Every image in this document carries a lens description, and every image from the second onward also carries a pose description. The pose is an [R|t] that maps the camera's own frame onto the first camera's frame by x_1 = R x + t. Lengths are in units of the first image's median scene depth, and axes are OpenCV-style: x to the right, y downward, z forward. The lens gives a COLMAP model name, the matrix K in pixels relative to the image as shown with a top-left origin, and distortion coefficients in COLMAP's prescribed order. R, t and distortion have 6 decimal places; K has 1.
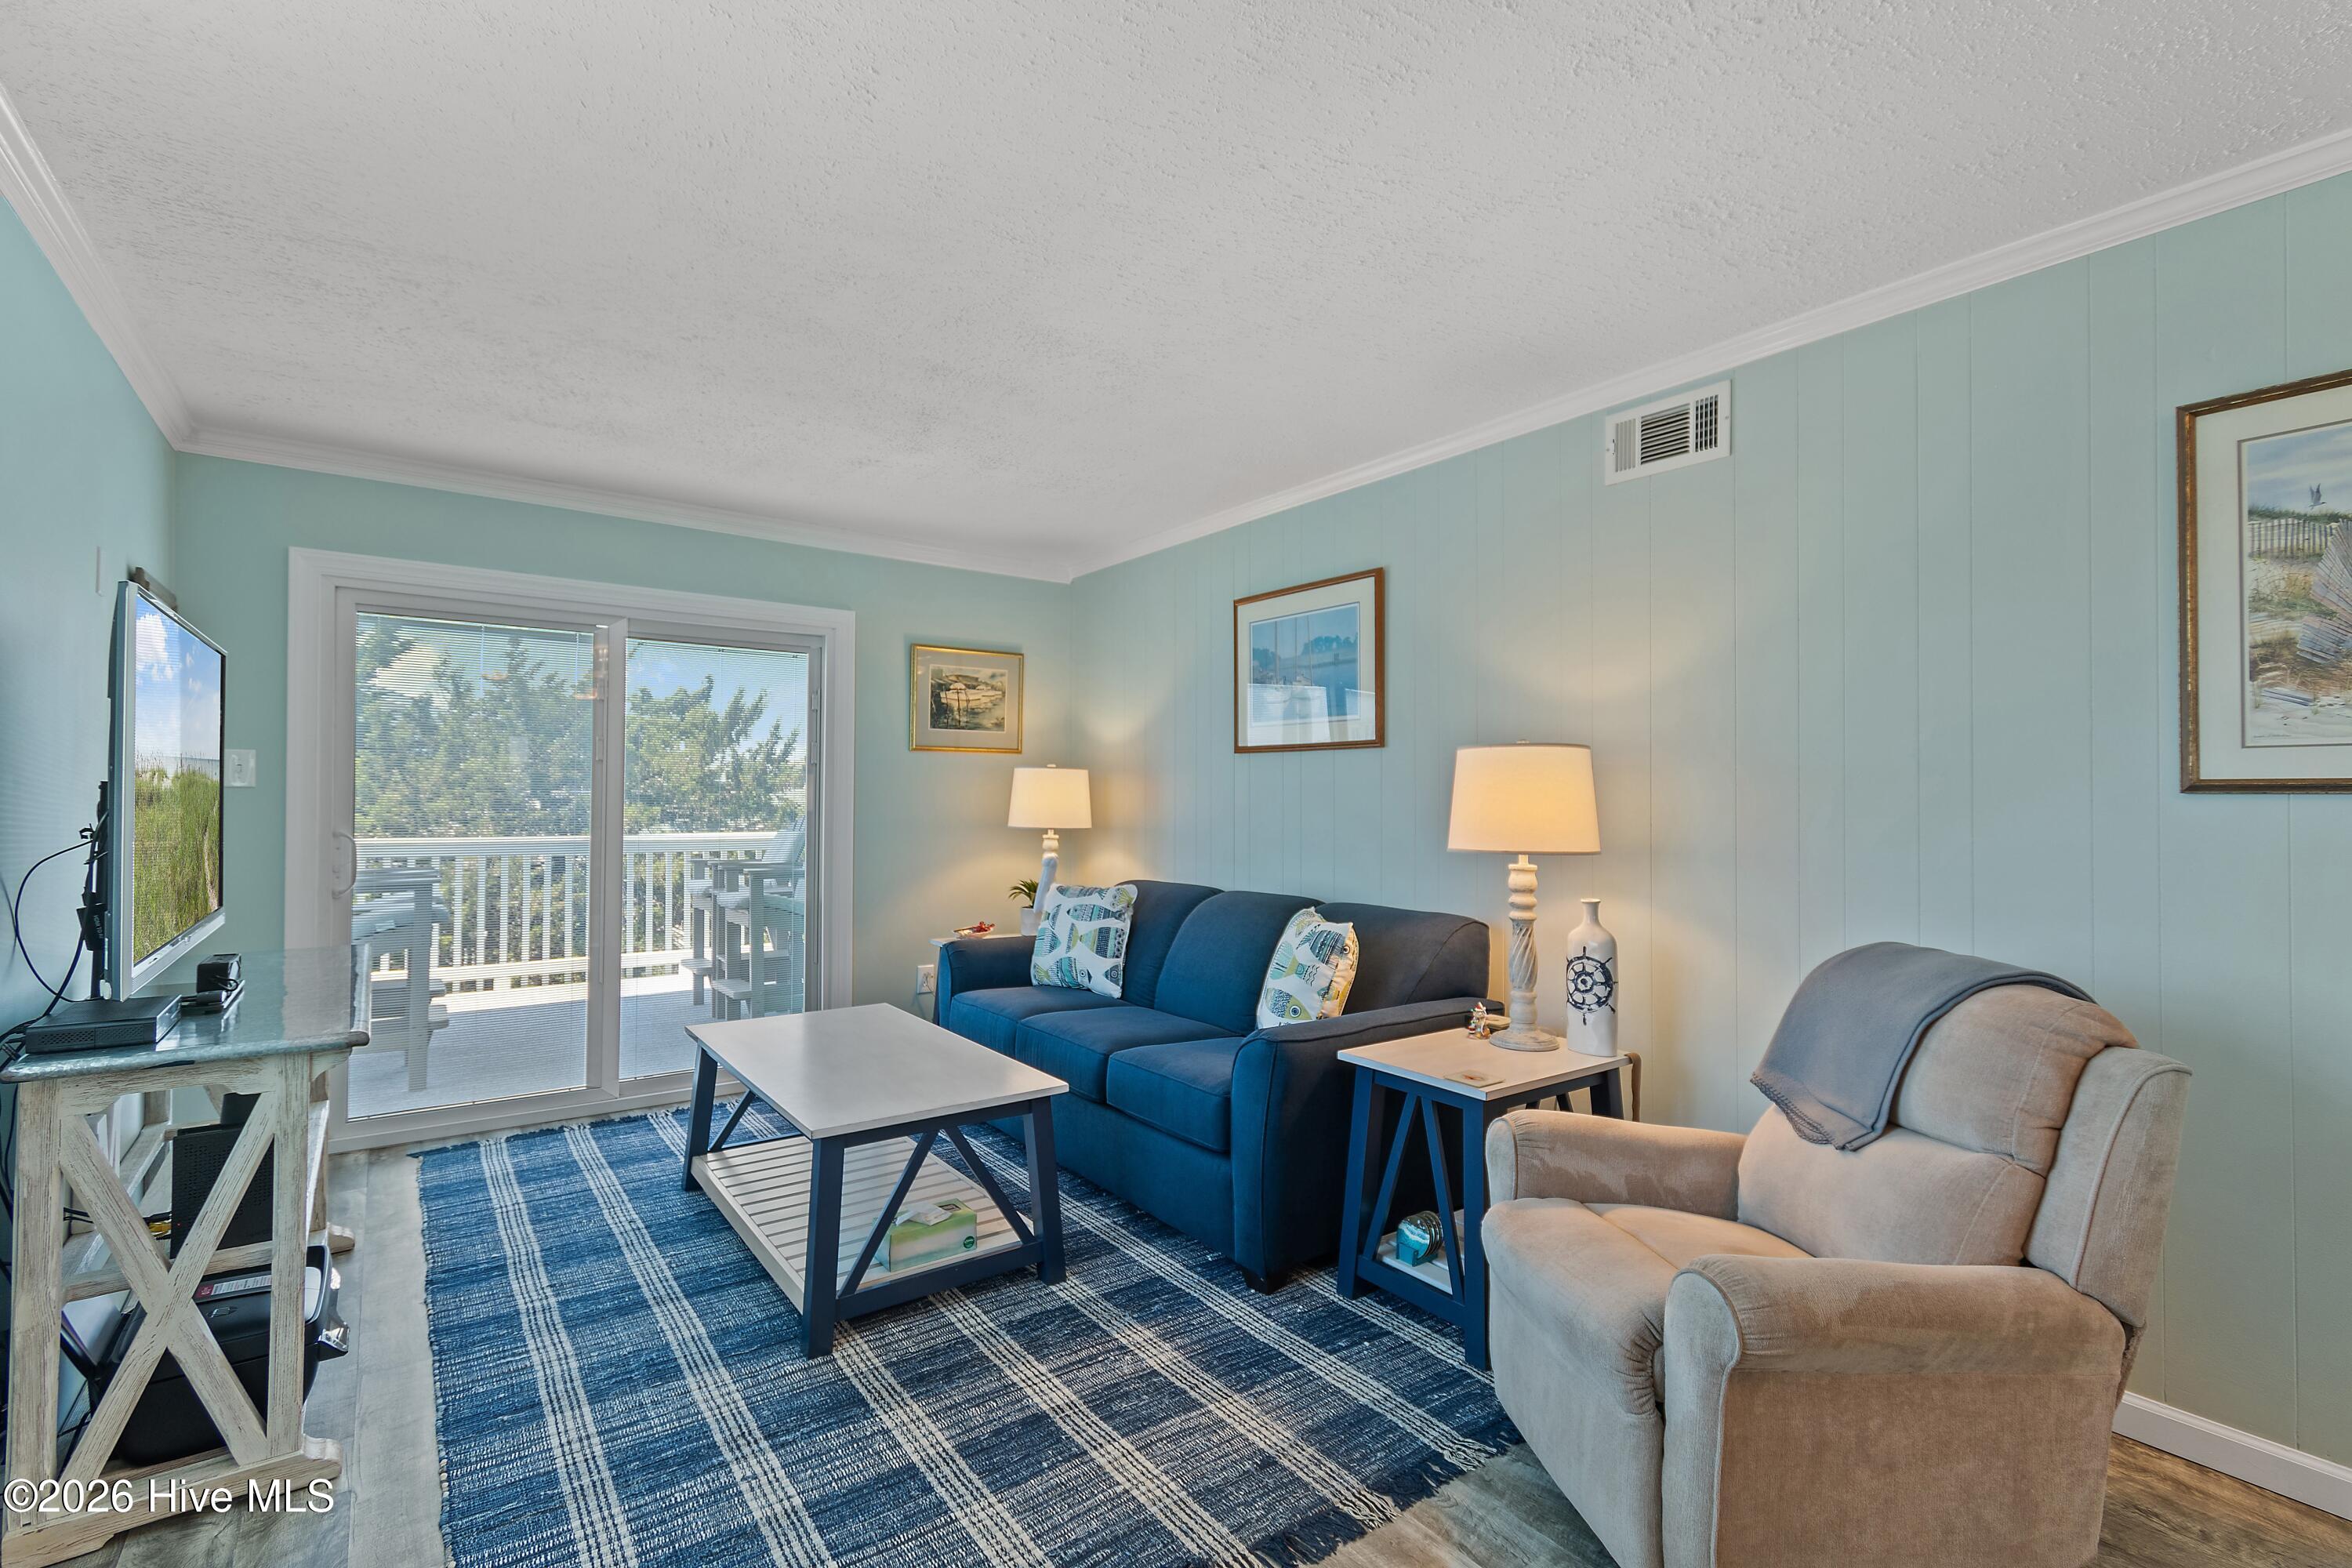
lens RADIAL K [[1045.0, 0, 1196.9], [0, 1045.0, 792.3], [0, 0, 1]] dist [0.005168, -0.002132]
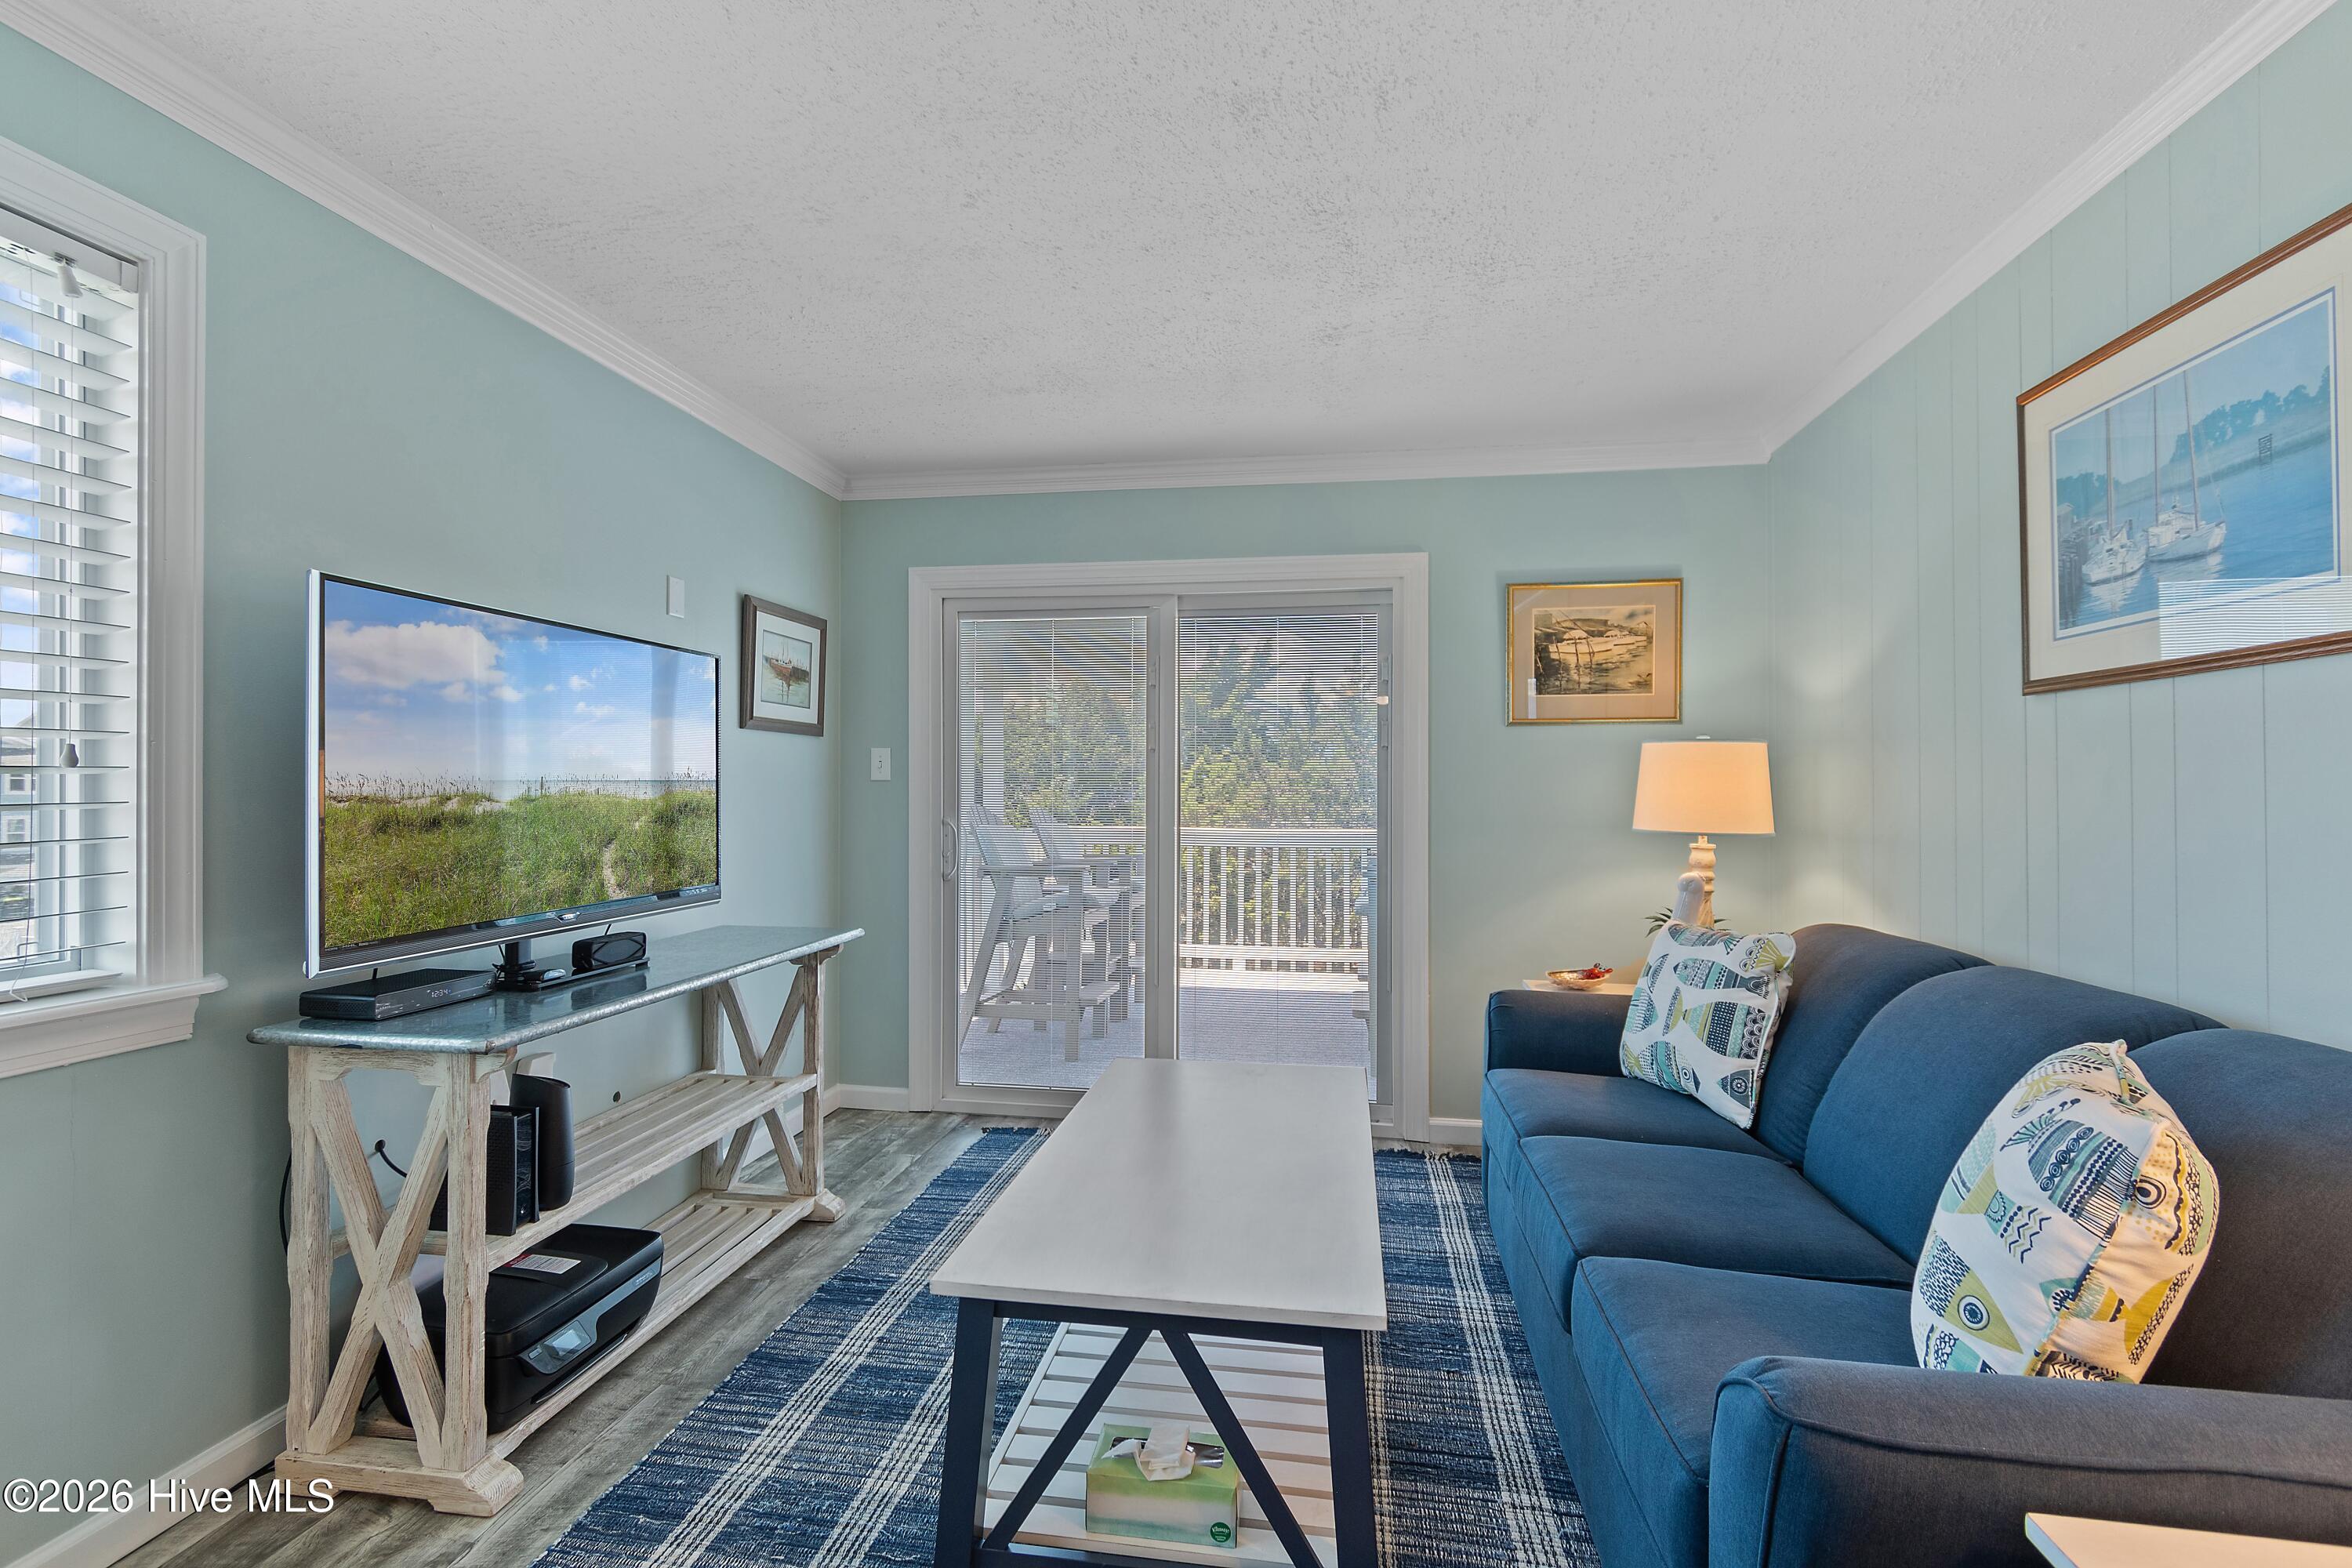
lens RADIAL K [[1045.0, 0, 1178.3], [0, 1045.0, 782.6], [0, 0, 1]] dist [0.005168, -0.002132]
pose [[0.691275, -0.009986, -0.722522, 0.103685], [0.005142, 0.999947, -0.008901, 0.006657], [0.722573, 0.002438, 0.691290, 0.302087]]
